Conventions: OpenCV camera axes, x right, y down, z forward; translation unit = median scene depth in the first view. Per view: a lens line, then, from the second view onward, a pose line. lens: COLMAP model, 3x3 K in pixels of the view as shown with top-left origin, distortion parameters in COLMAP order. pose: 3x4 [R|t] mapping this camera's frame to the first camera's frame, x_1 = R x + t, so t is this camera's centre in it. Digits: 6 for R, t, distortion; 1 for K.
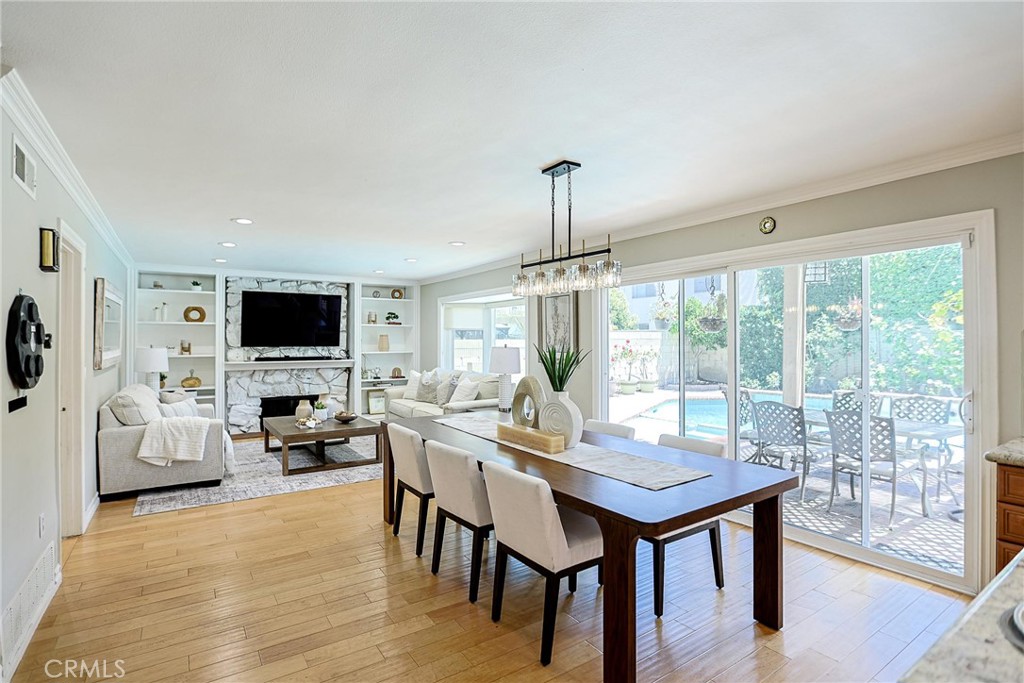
lens RADIAL K [[496.8, 0, 511.5], [0, 496.8, 343.4], [0, 0, 1]] dist [-0.041515, 0.009470]
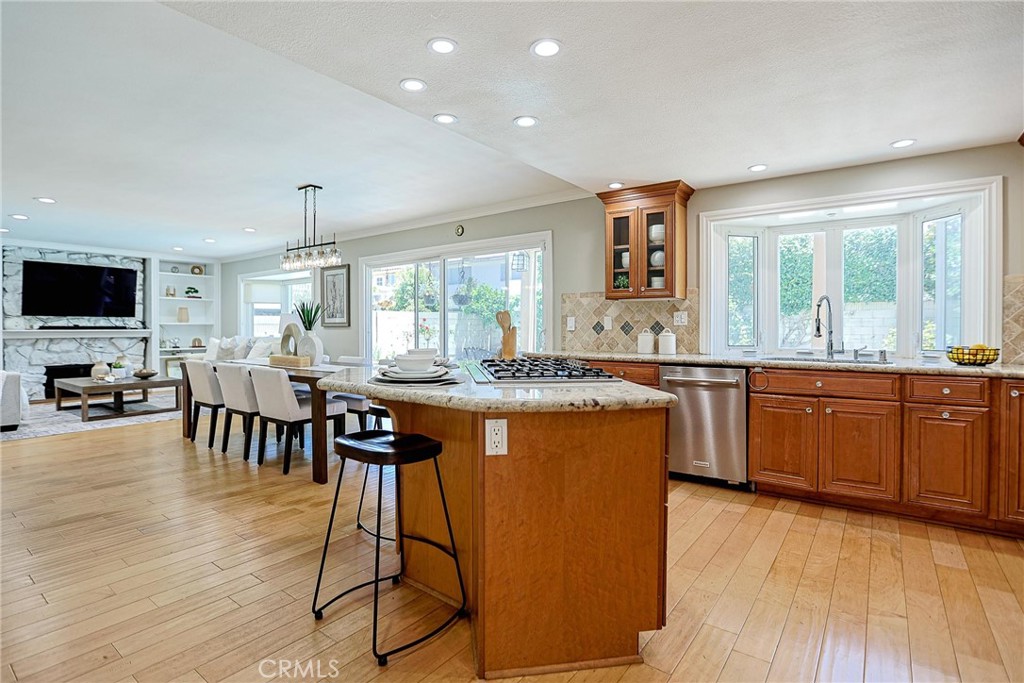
lens RADIAL K [[496.8, 0, 522.1], [0, 496.8, 337.8], [0, 0, 1]] dist [-0.041515, 0.009470]
pose [[0.938560, -0.004637, 0.345084, 0.078368], [0.000789, 0.999936, 0.011290, 0.042471], [-0.345114, -0.010324, 0.938504, -0.289569]]
